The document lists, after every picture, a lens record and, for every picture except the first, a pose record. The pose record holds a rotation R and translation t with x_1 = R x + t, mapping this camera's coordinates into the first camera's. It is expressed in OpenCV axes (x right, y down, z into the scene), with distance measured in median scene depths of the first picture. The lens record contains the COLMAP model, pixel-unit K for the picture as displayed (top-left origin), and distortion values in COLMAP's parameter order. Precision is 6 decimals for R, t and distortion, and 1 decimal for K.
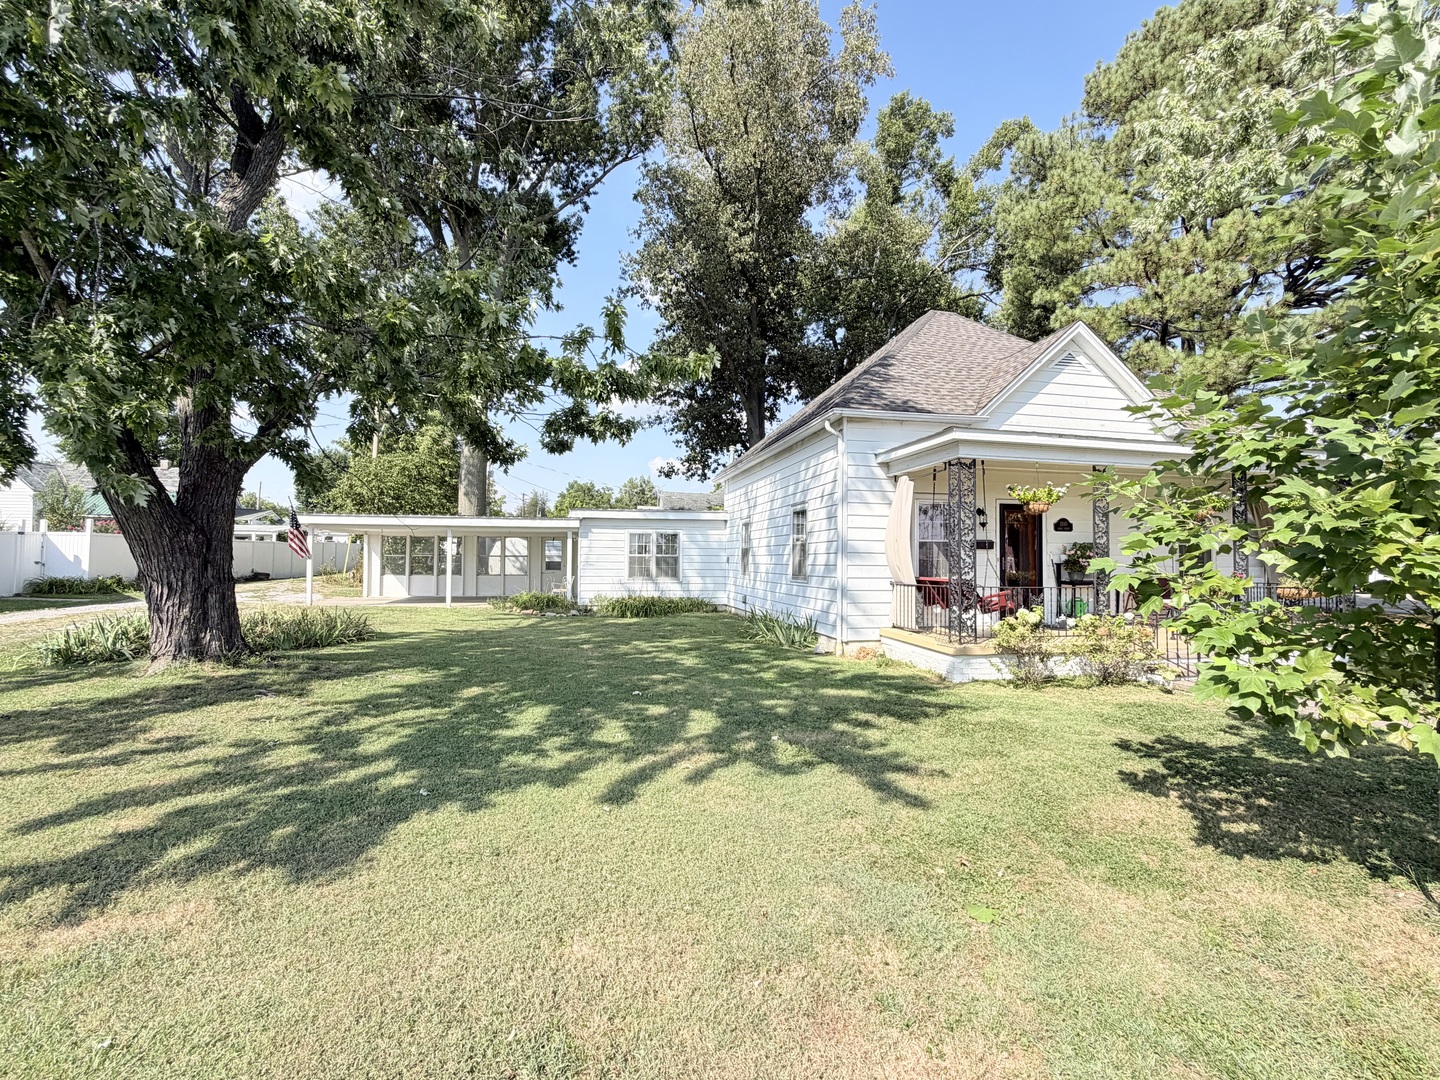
lens RADIAL K [[630.1, 0, 720.0], [0, 630.1, 540.0], [0, 0, 1]] dist [0.000331, -0.000103]
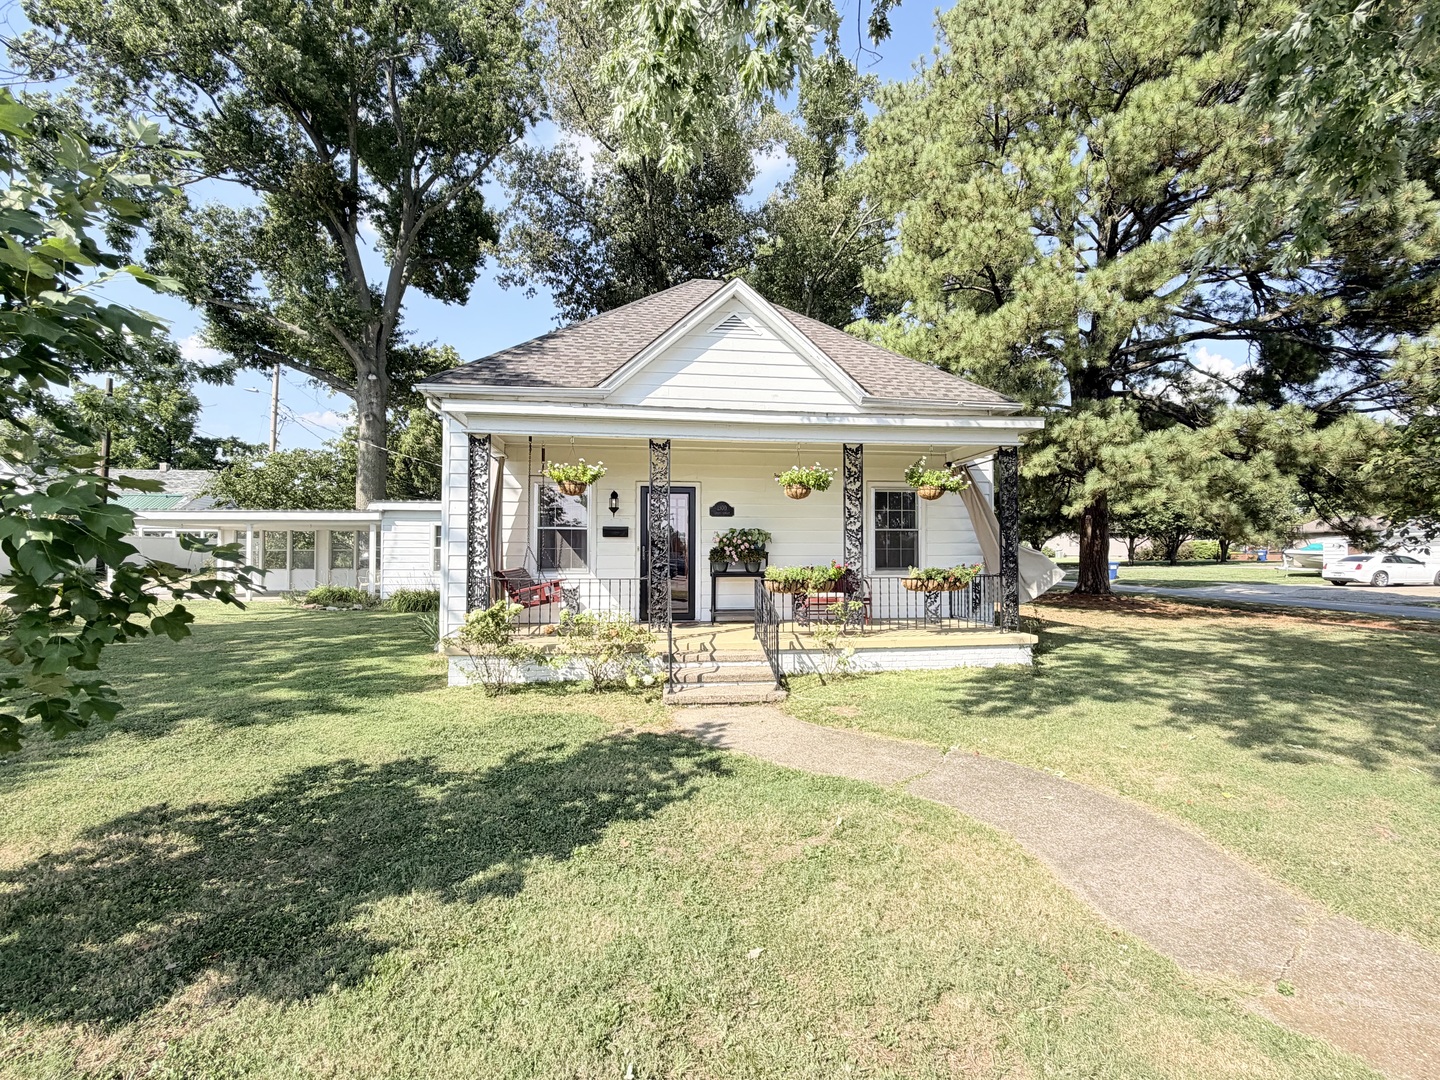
lens RADIAL K [[630.1, 0, 720.0], [0, 630.1, 540.0], [0, 0, 1]] dist [0.000331, -0.000103]
pose [[0.996210, -0.010235, -0.086371, 0.560469], [0.011202, 0.999880, 0.010714, 0.009852], [0.086251, -0.011641, 0.996205, 0.099715]]
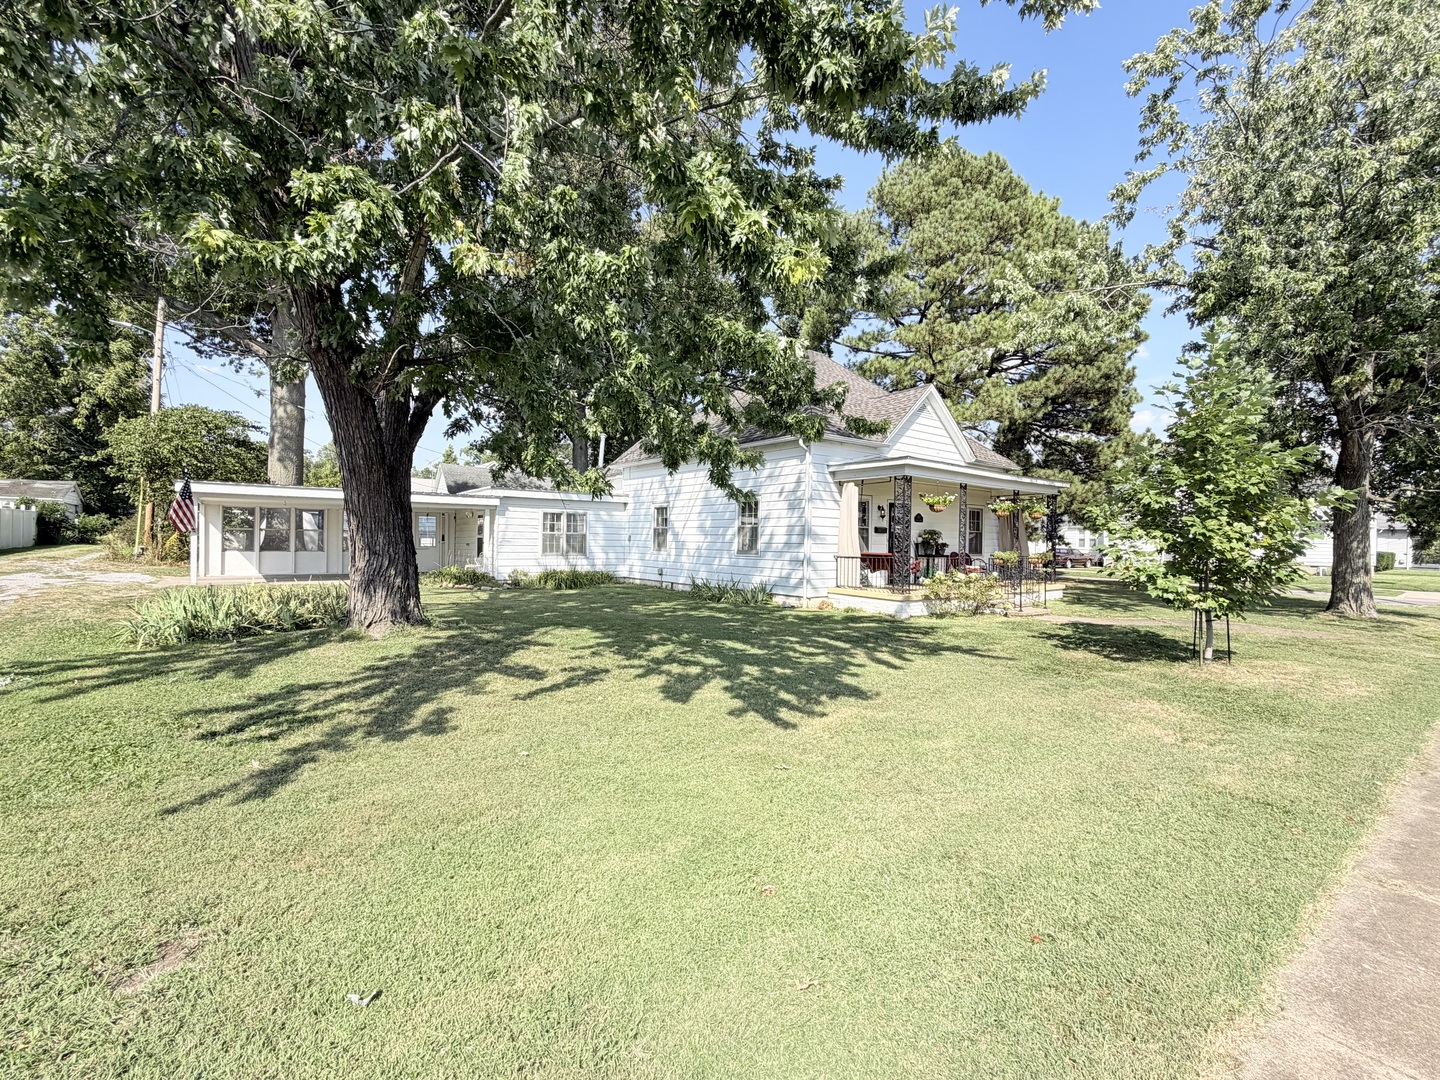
lens RADIAL K [[630.1, 0, 720.0], [0, 630.1, 540.0], [0, 0, 1]] dist [0.000331, -0.000103]
pose [[0.904043, 0.008070, 0.427365, -0.486295], [-0.023873, 0.999214, 0.031633, -0.006429], [-0.426774, -0.038800, 0.903526, -0.153271]]
